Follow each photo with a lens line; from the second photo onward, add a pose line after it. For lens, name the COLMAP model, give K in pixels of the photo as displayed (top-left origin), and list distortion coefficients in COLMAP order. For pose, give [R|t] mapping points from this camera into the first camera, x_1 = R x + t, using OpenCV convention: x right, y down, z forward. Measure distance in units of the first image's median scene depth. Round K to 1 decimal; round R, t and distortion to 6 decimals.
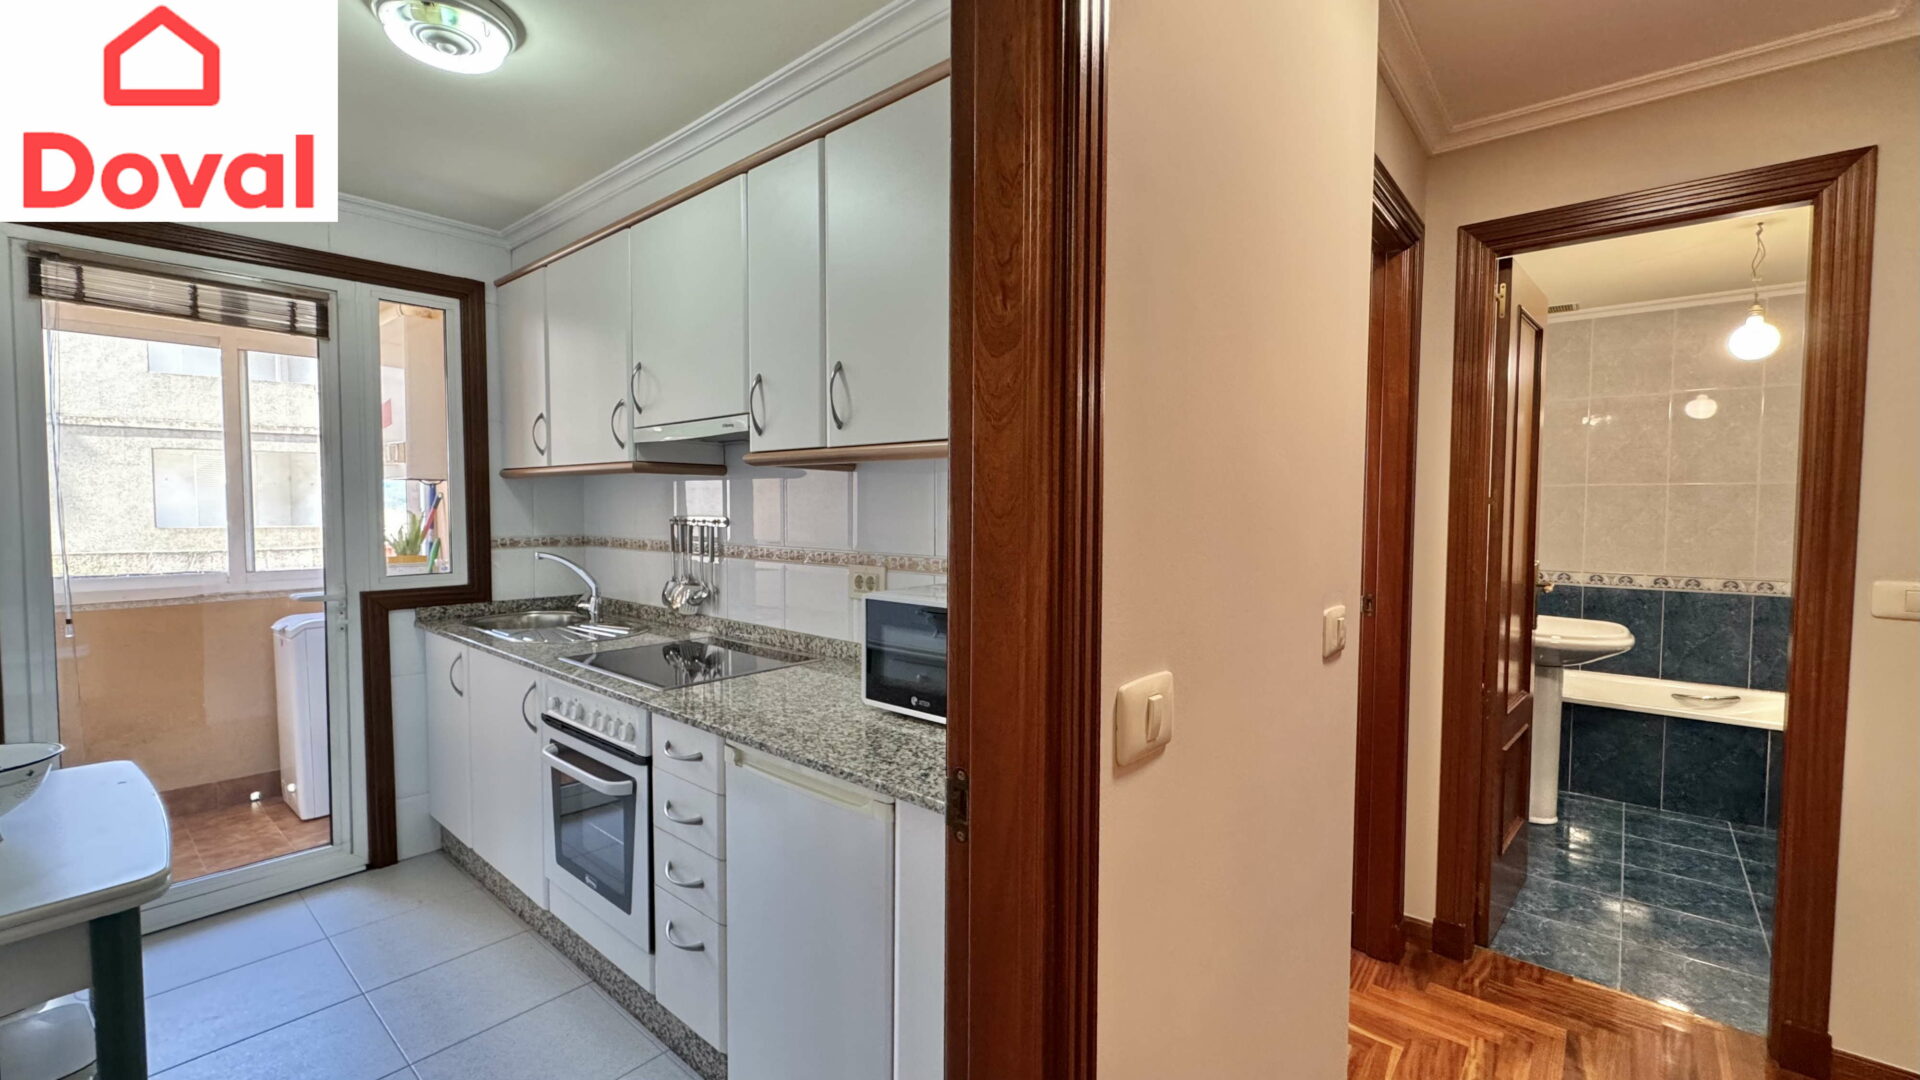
lens RADIAL K [[767.8, 0, 955.8], [0, 767.8, 541.0], [0, 0, 1]] dist [-0.000450, -0.000786]
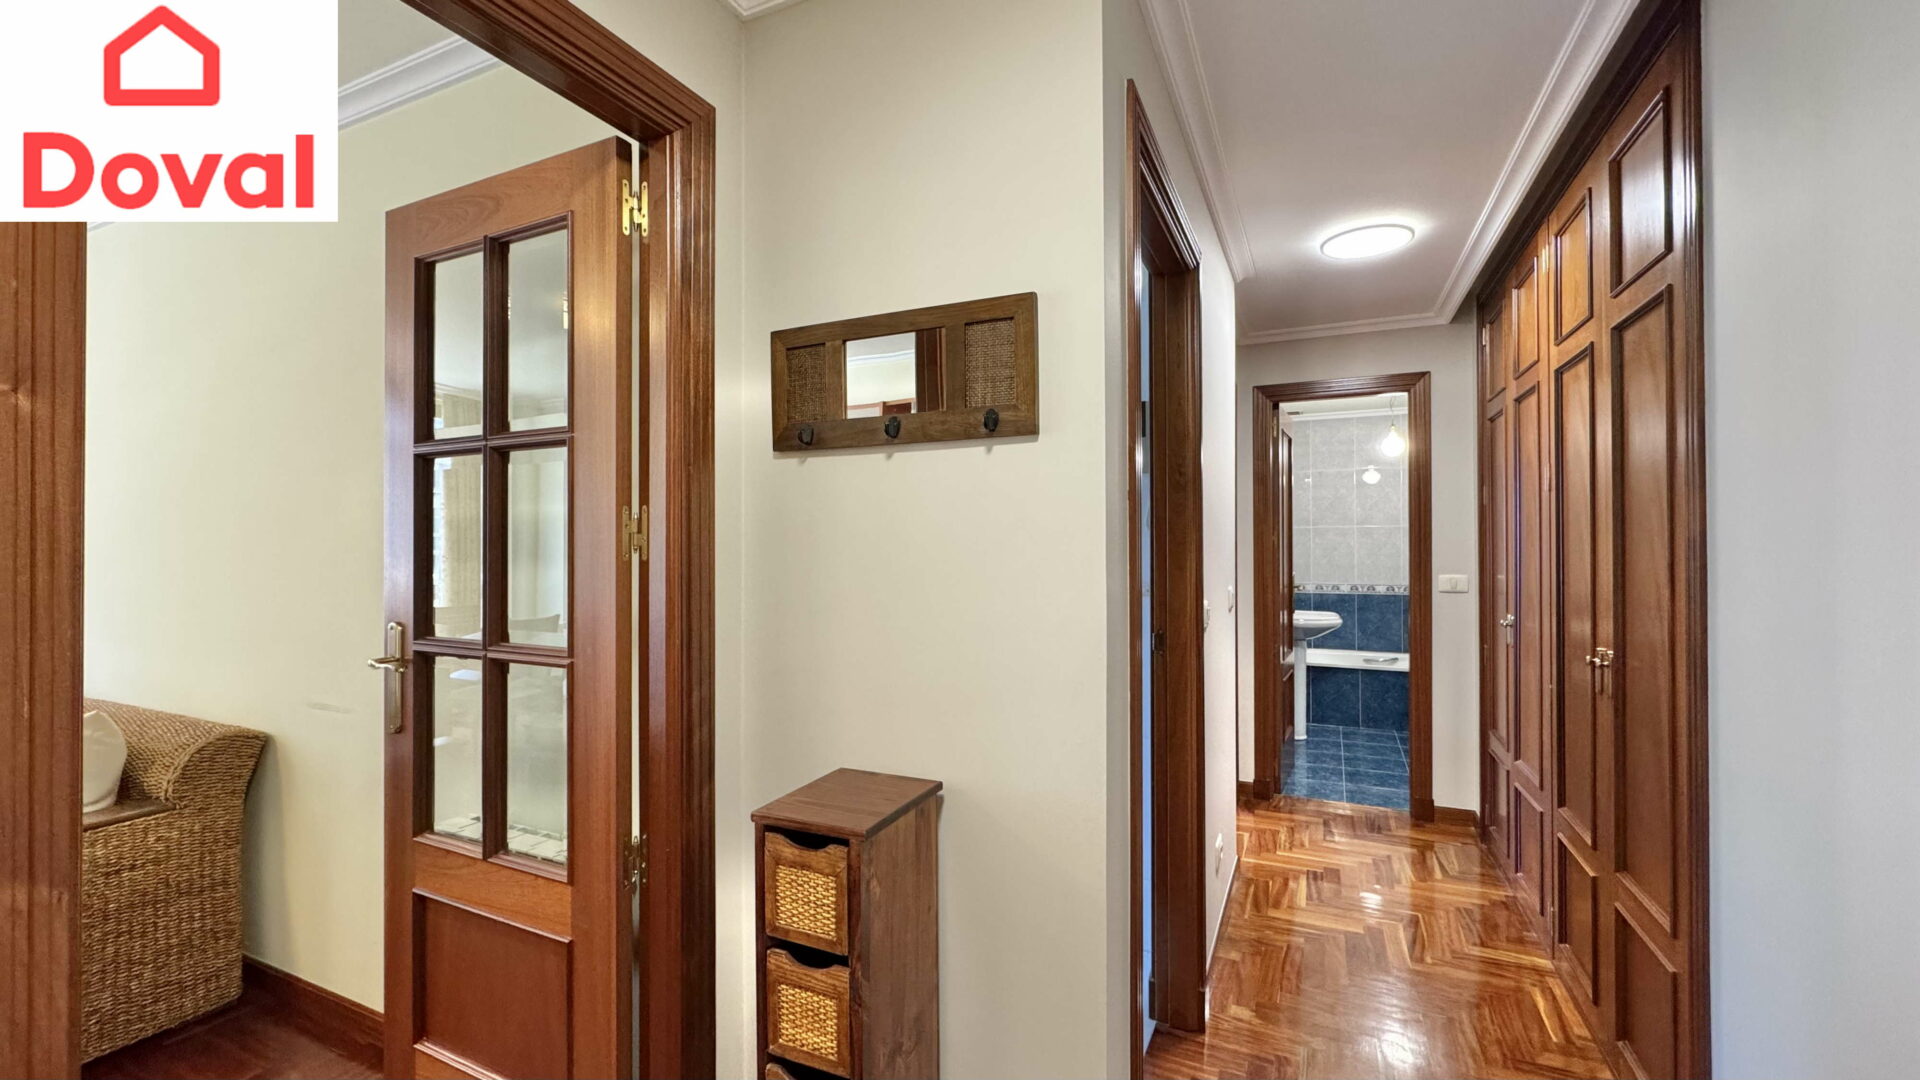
lens RADIAL K [[767.8, 0, 962.2], [0, 767.8, 541.7], [0, 0, 1]] dist [-0.000450, -0.000786]
pose [[0.962870, -0.005842, 0.269903, -0.324411], [0.018806, 0.998789, -0.045469, 0.016614], [-0.269310, 0.048857, 0.961813, -0.351059]]
